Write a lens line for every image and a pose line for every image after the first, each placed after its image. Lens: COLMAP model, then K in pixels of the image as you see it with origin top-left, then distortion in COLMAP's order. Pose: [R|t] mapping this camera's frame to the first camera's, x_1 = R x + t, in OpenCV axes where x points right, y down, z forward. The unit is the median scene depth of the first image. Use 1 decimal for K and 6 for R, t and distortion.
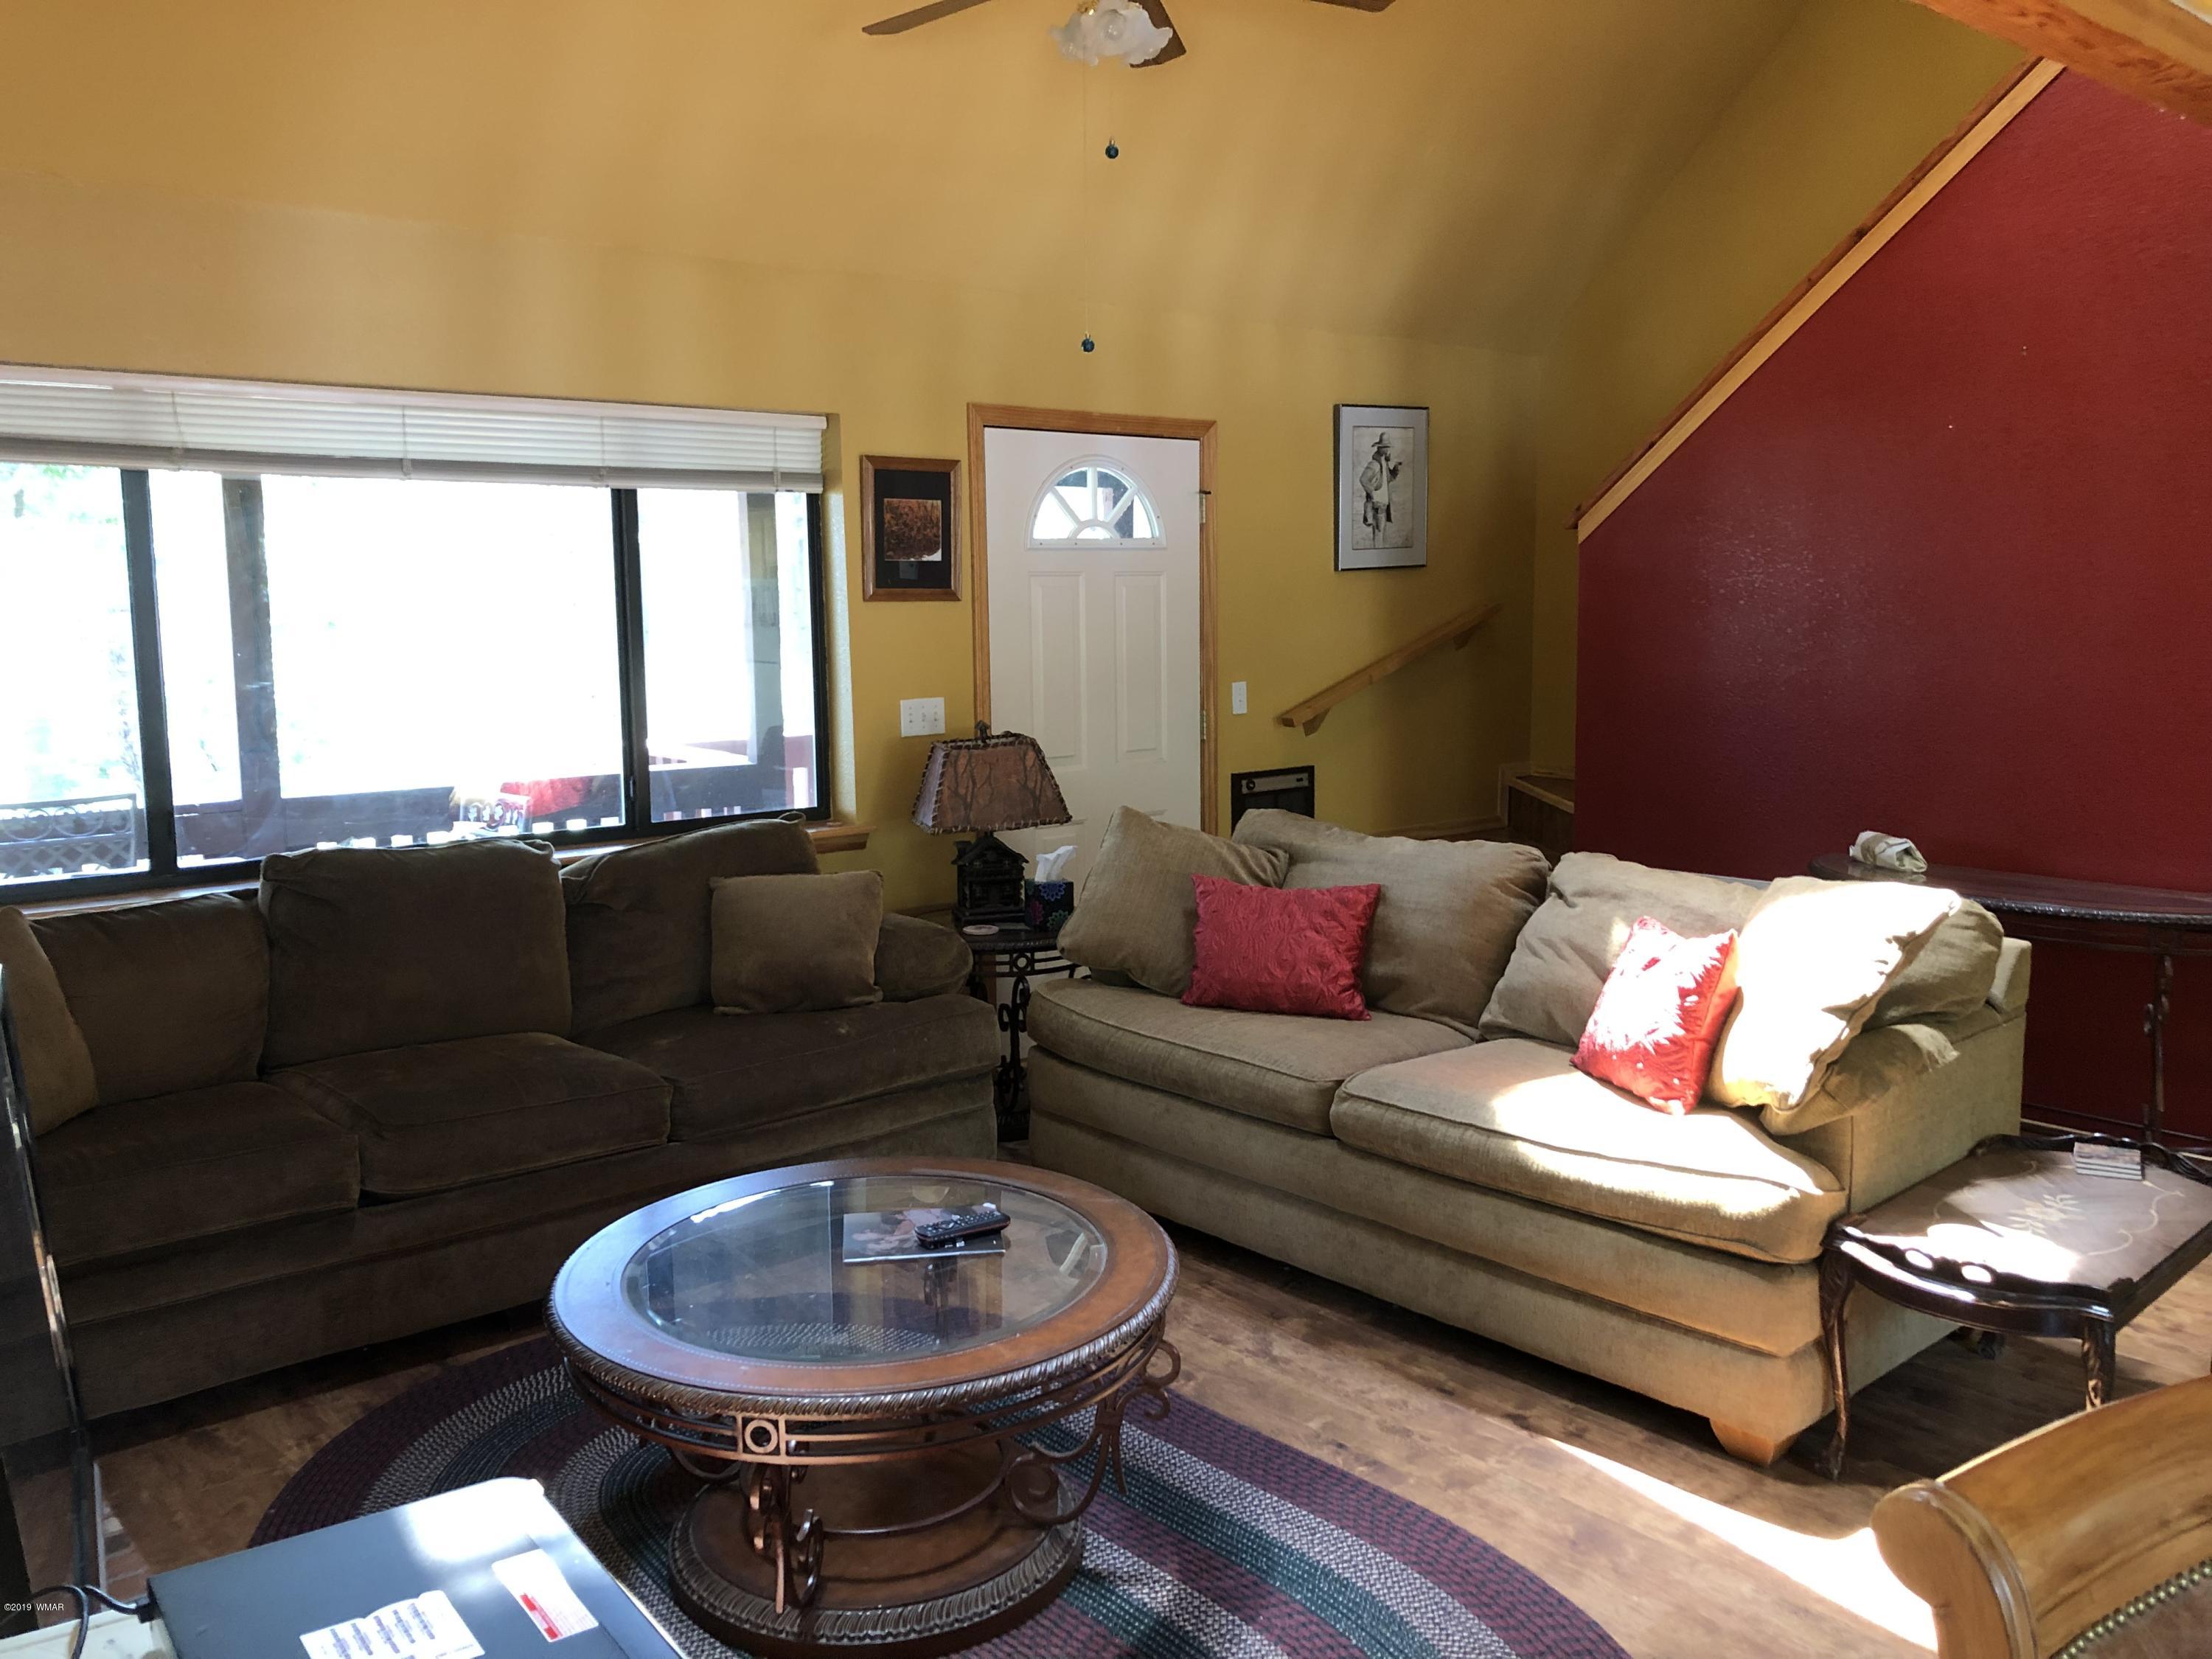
lens RADIAL K [[1837.4, 0, 1113.1], [0, 1837.4, 846.5], [0, 0, 1]] dist [-0.006569, -0.003385]
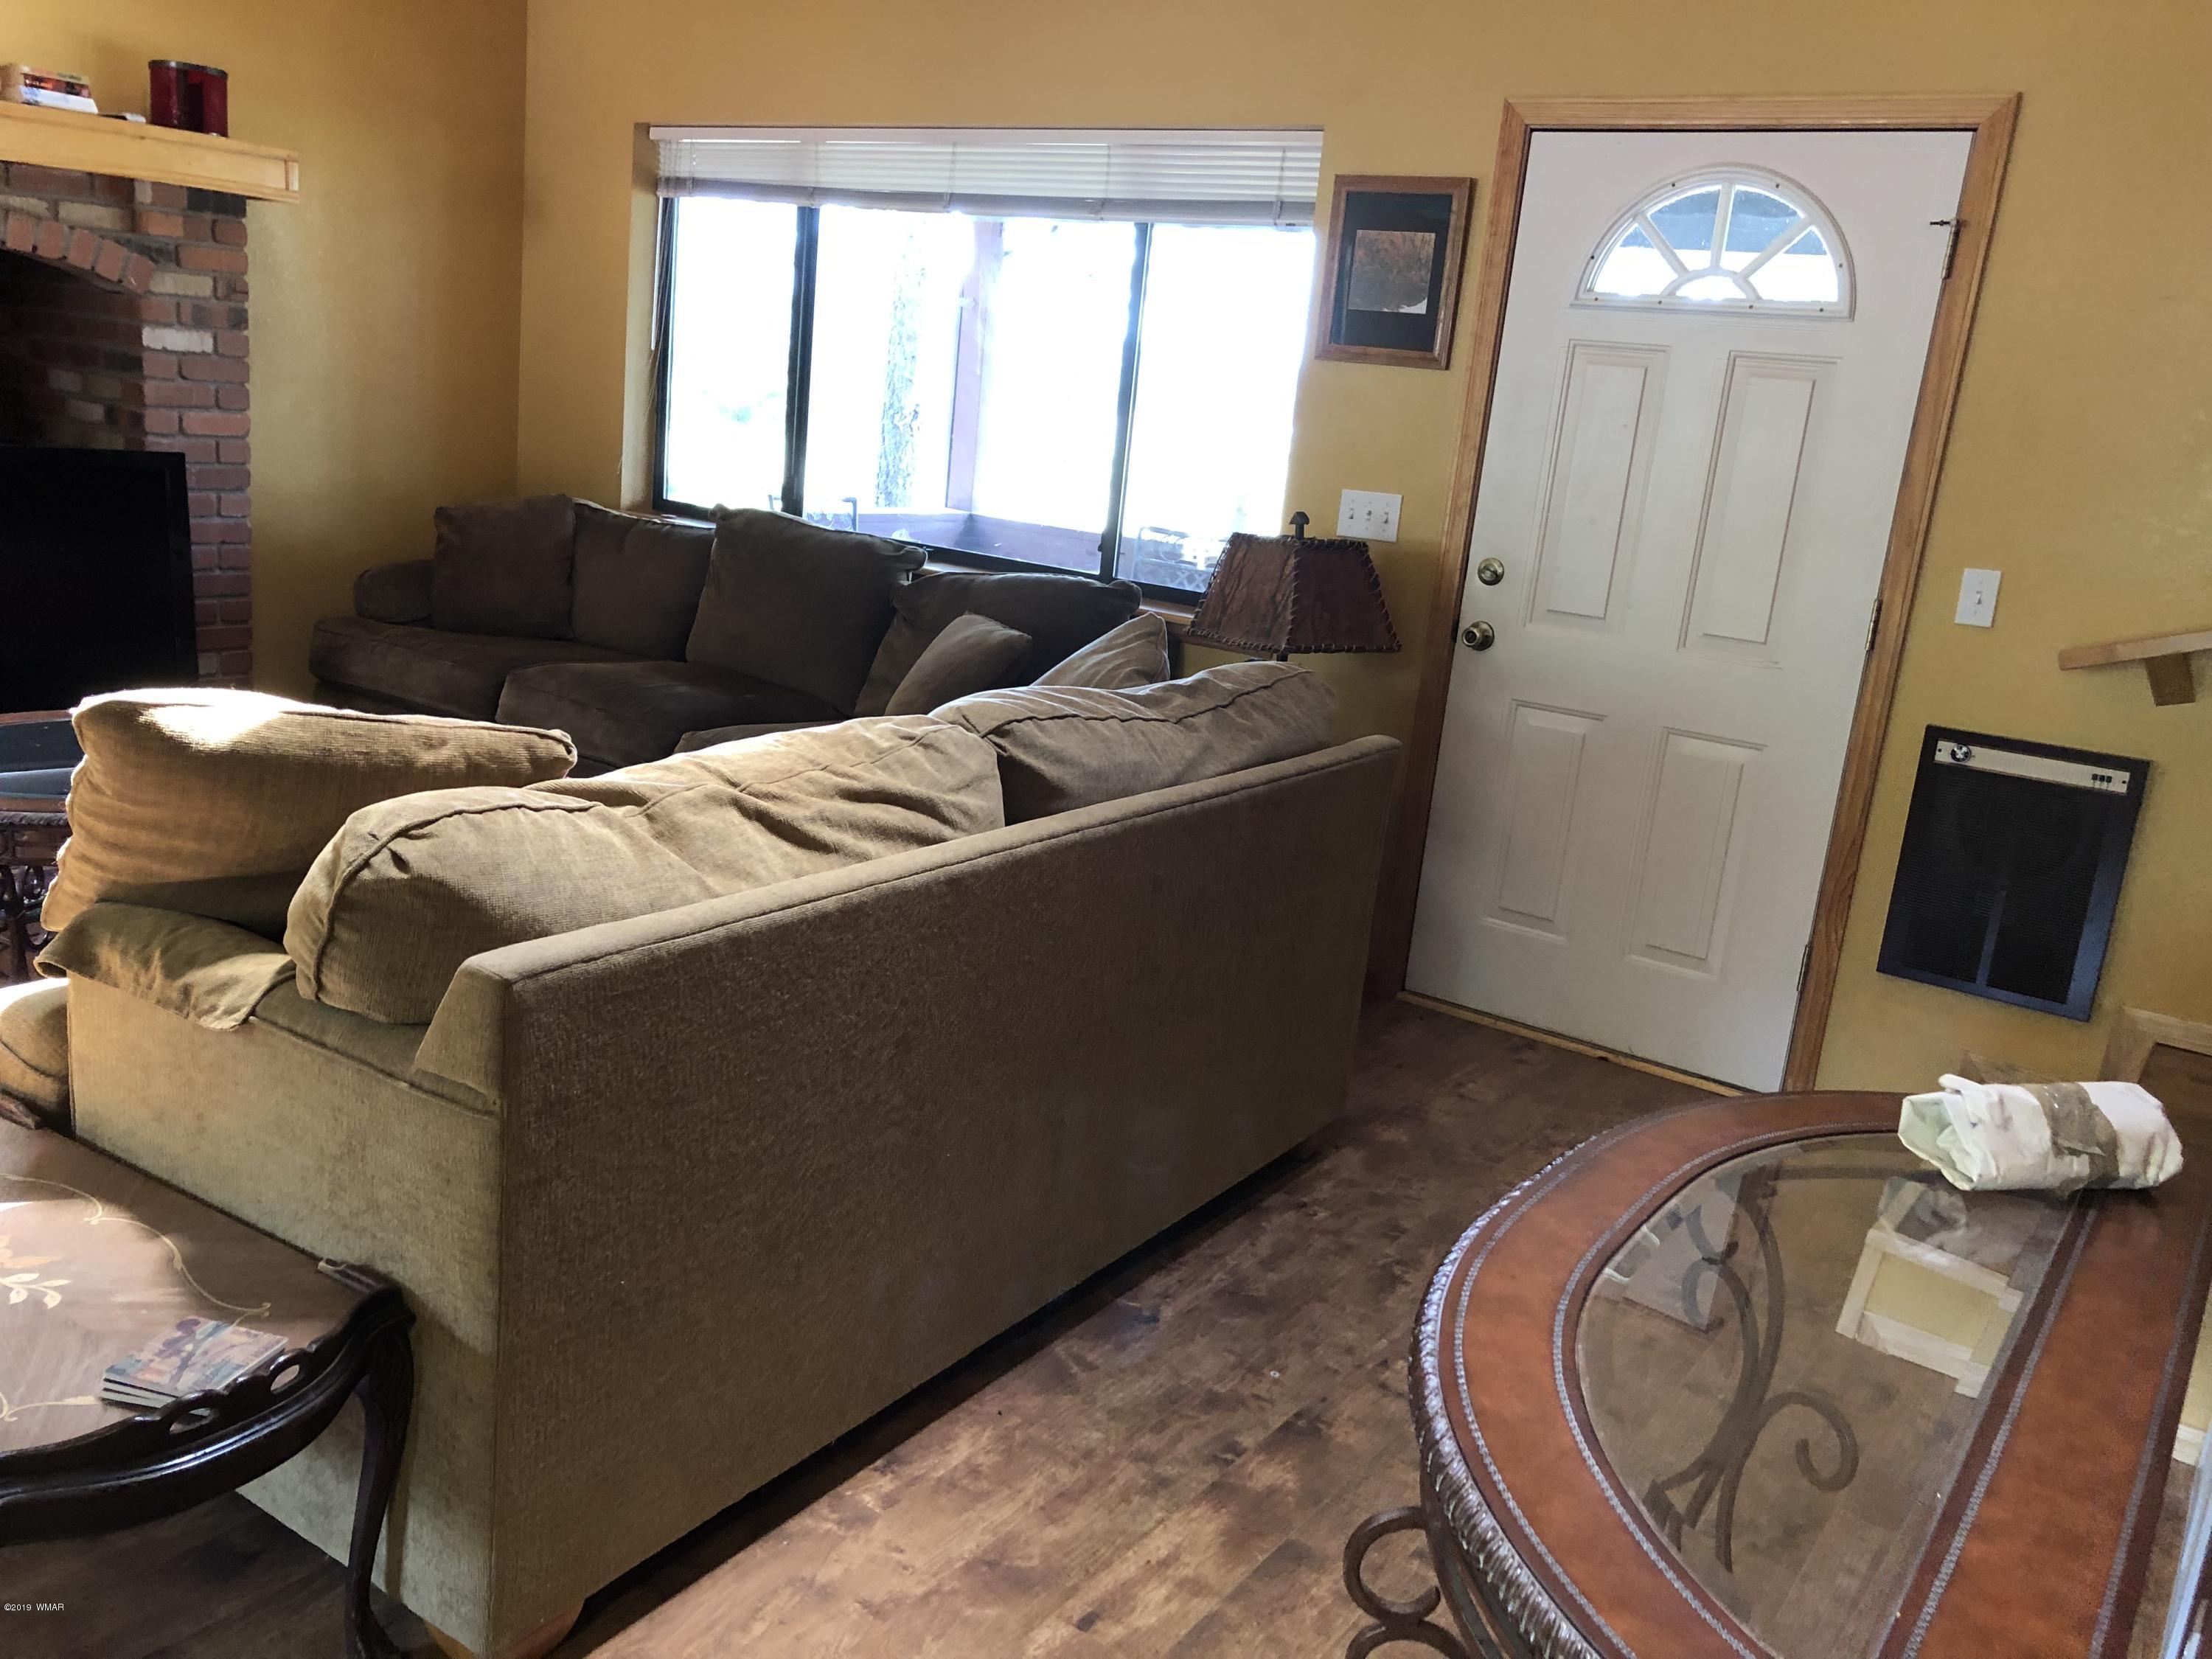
lens RADIAL K [[1805.1, 0, 1092.7], [0, 1805.1, 819.3], [0, 0, 1]] dist [0.042447, -0.049541]
pose [[0.227371, 0.274002, -0.934465, 0.641194], [-0.215014, 0.950041, 0.226252, -0.097839], [0.949774, 0.149480, 0.274926, 0.696881]]
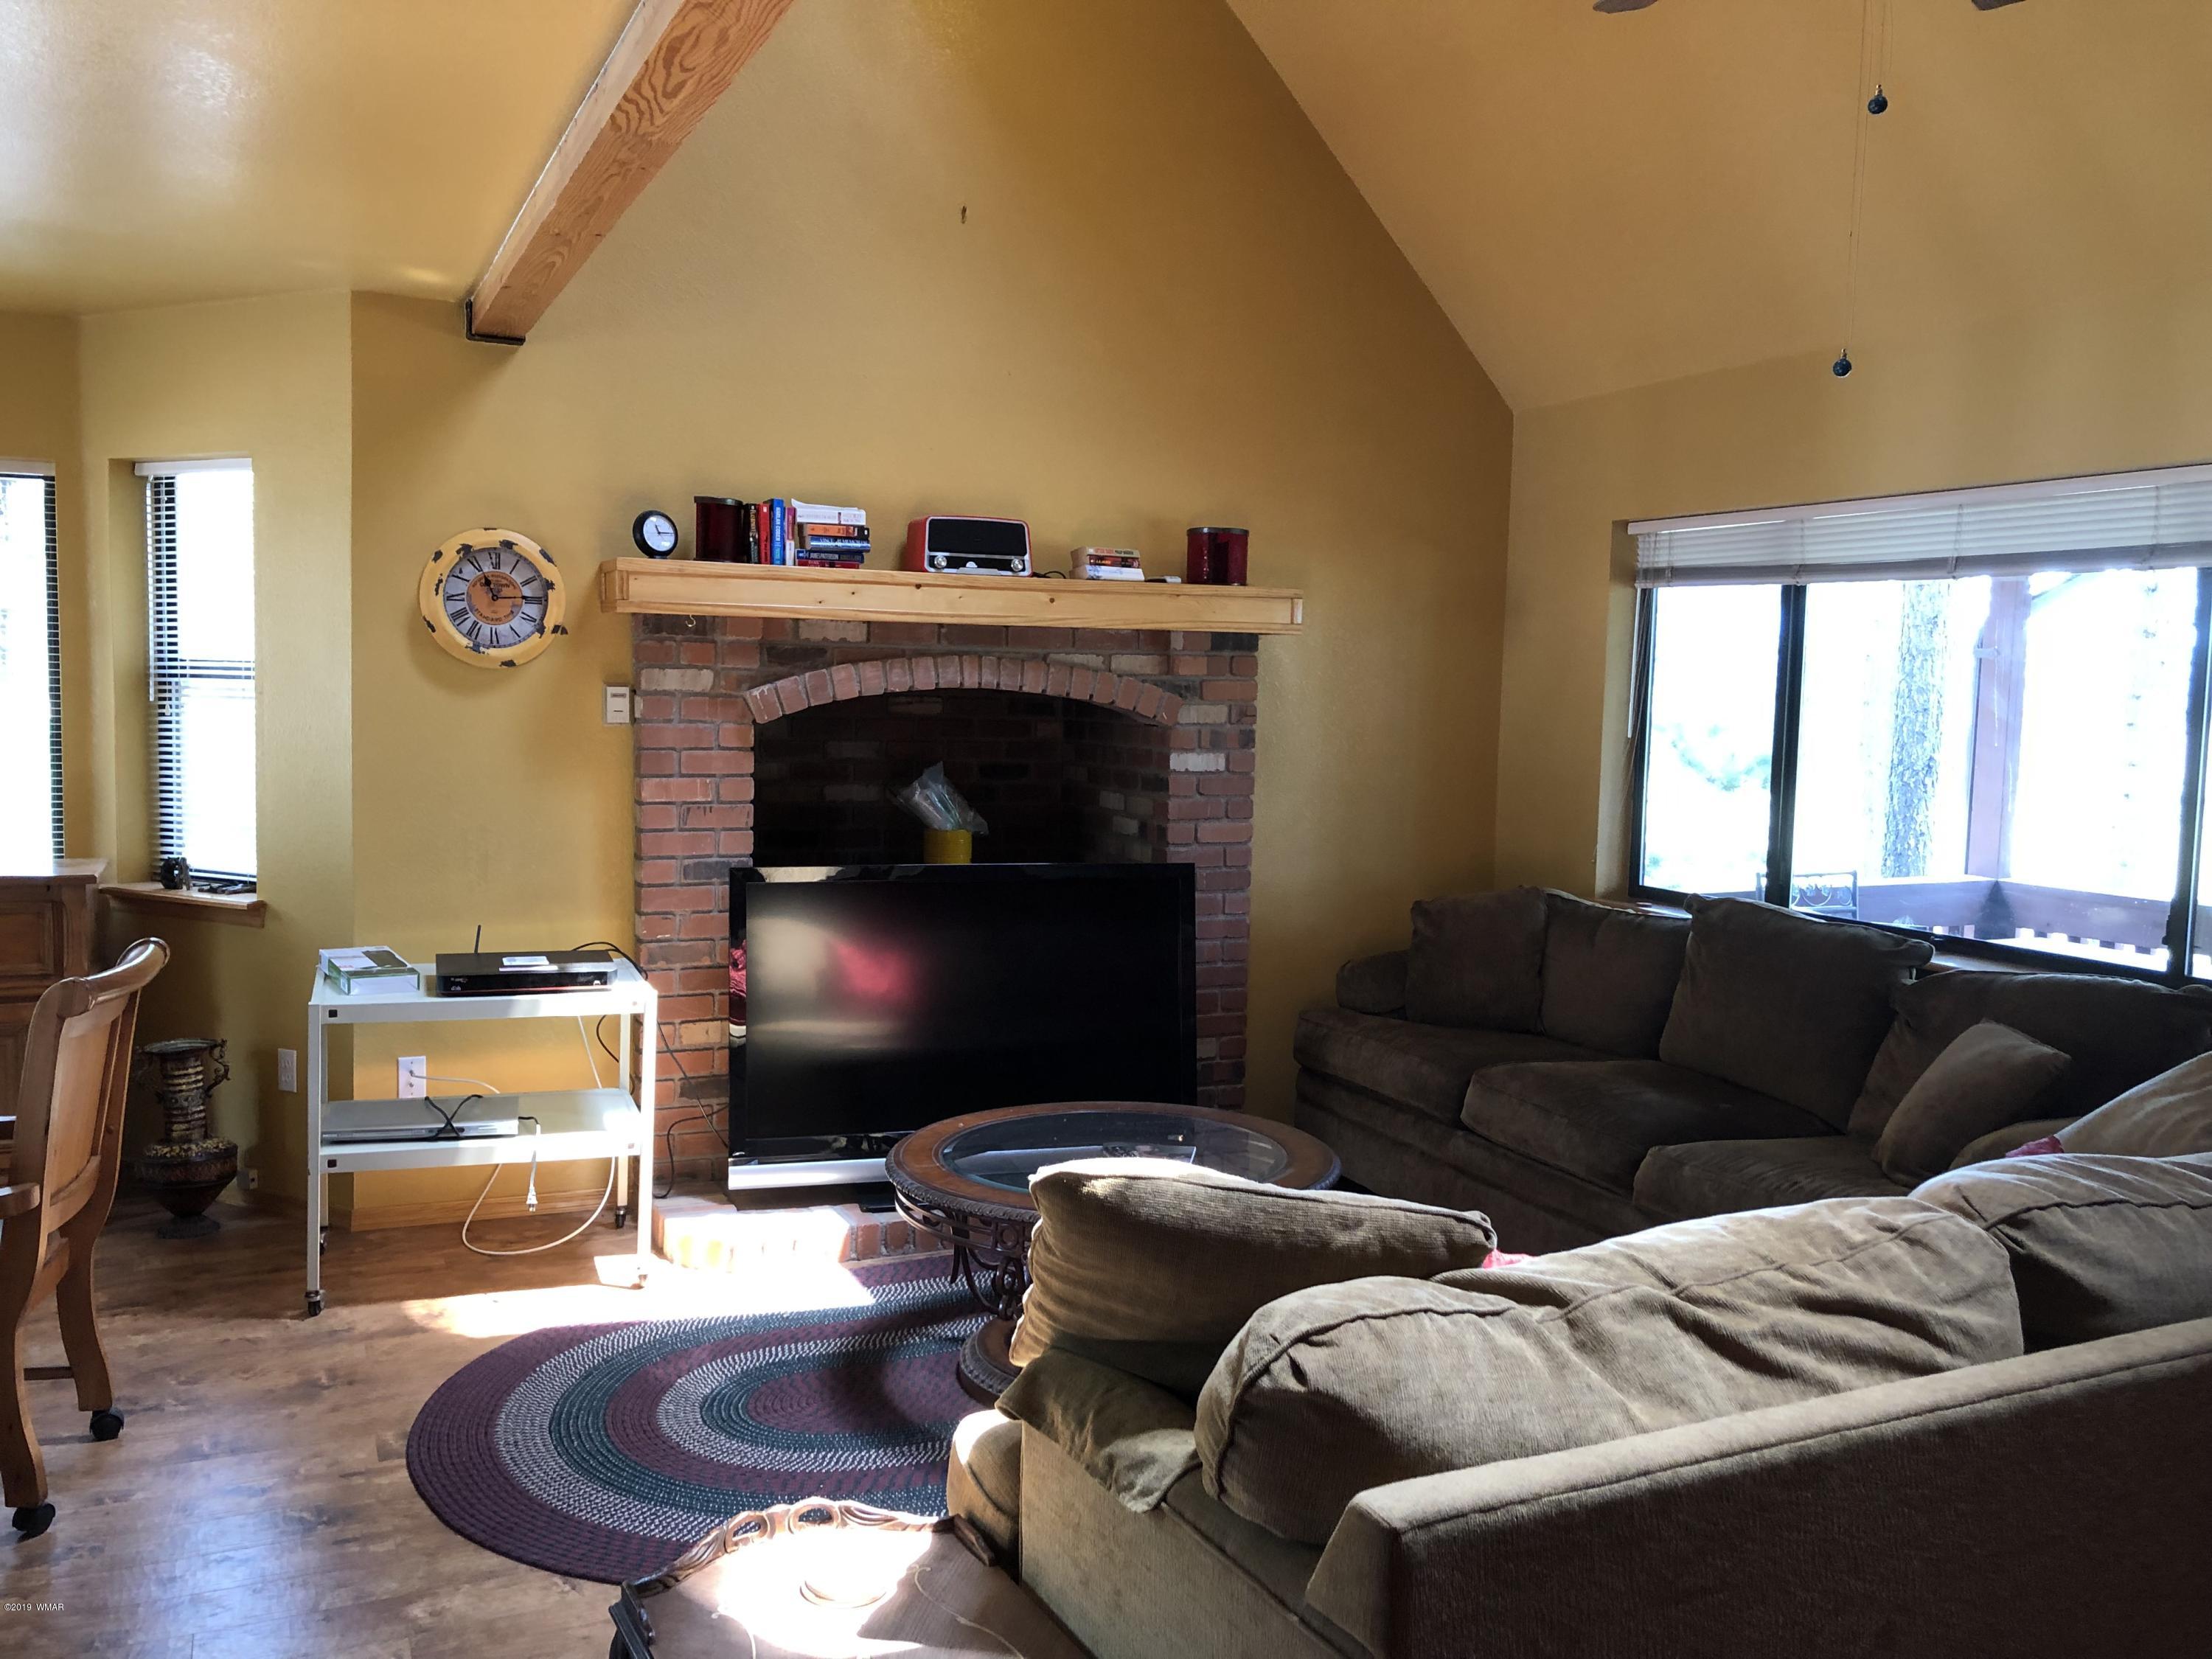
lens RADIAL K [[1805.1, 0, 1092.8], [0, 1805.1, 823.6], [0, 0, 1]] dist [0.042447, -0.049541]
pose [[-0.293320, 0.096969, -0.951084, 0.608695], [-0.126916, 0.982087, 0.139271, -0.121314], [0.947552, 0.161559, -0.275759, 0.706684]]
